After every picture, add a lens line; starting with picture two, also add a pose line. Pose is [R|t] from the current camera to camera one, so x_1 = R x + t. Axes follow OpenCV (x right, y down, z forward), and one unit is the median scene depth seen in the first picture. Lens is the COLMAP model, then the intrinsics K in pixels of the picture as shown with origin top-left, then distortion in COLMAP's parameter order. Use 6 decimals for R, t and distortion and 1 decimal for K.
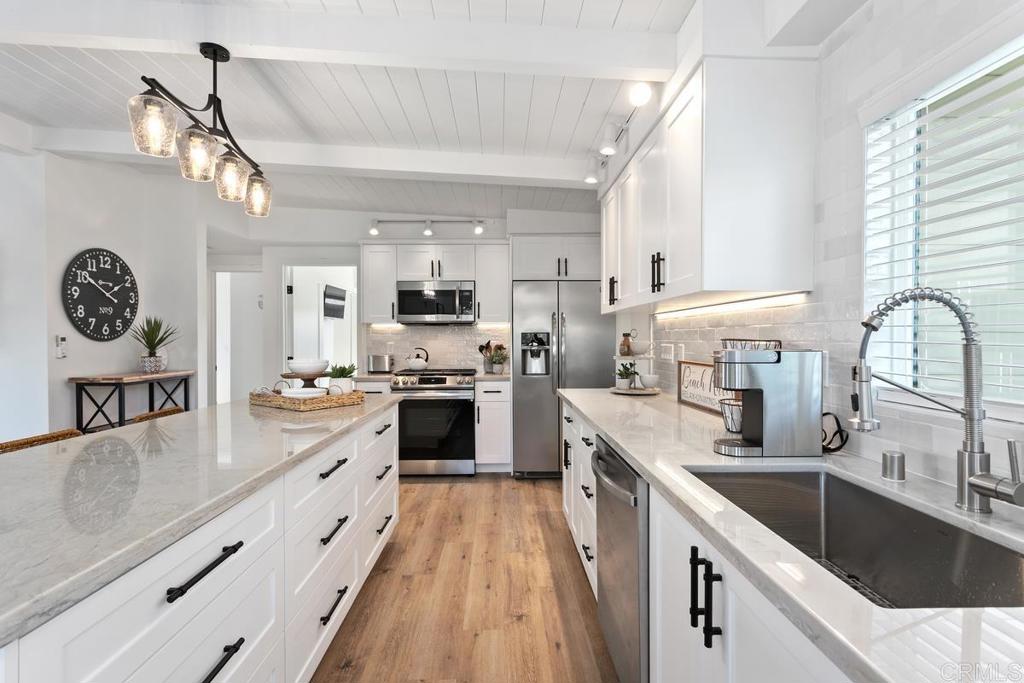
lens RADIAL K [[491.8, 0, 507.2], [0, 491.8, 340.9], [0, 0, 1]] dist [0.000454, 0.000184]
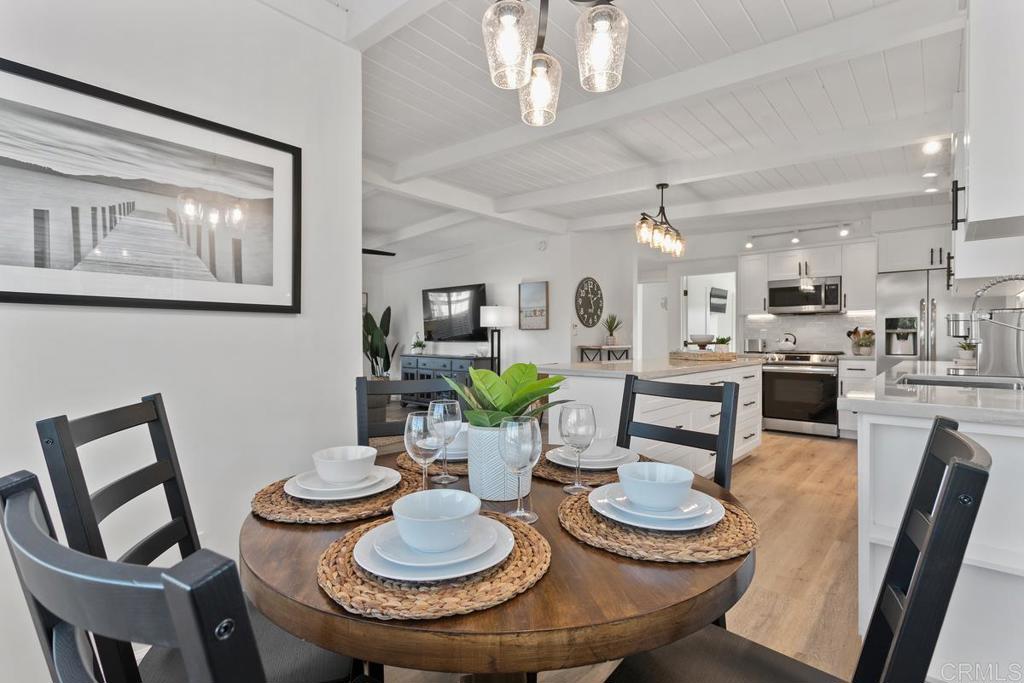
lens RADIAL K [[491.8, 0, 507.2], [0, 491.8, 340.9], [0, 0, 1]] dist [0.000454, 0.000184]
pose [[0.735908, 0.004090, -0.677069, 0.151727], [-0.005400, 0.999985, 0.000171, 0.039841], [0.677060, 0.003531, 0.735919, -0.427625]]
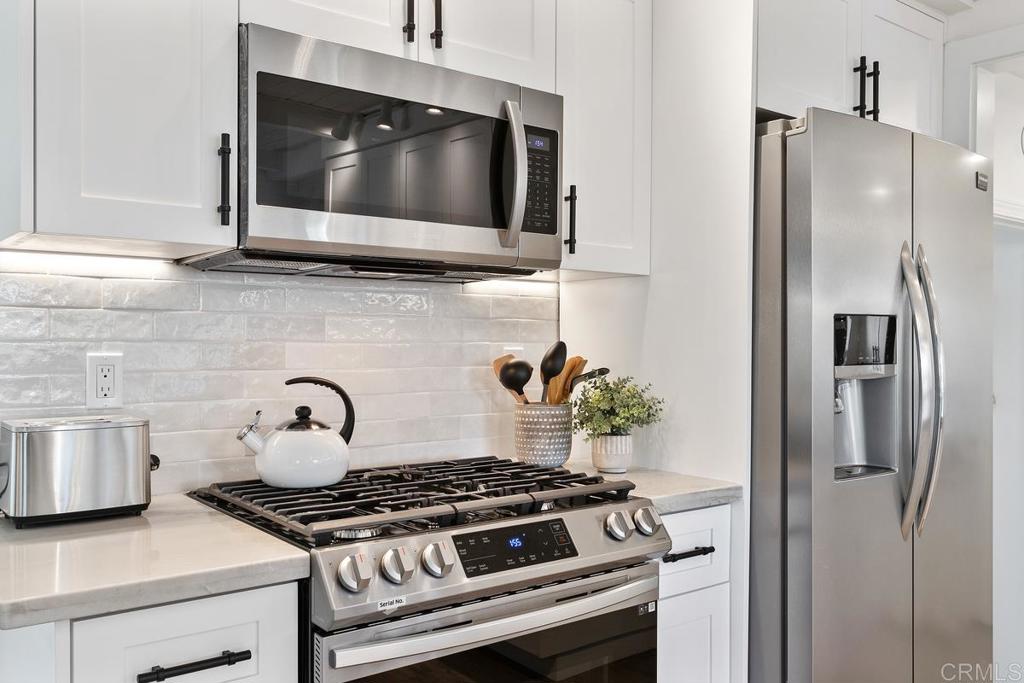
lens RADIAL K [[875.7, 0, 512.0], [0, 875.7, 341.5], [0, 0, 1]] dist [0.002789, 0.000818]
pose [[0.797335, 0.004913, 0.603517, -0.358858], [-0.003119, 0.999987, -0.004020, 0.000423], [-0.603529, 0.001323, 0.797340, 0.704235]]
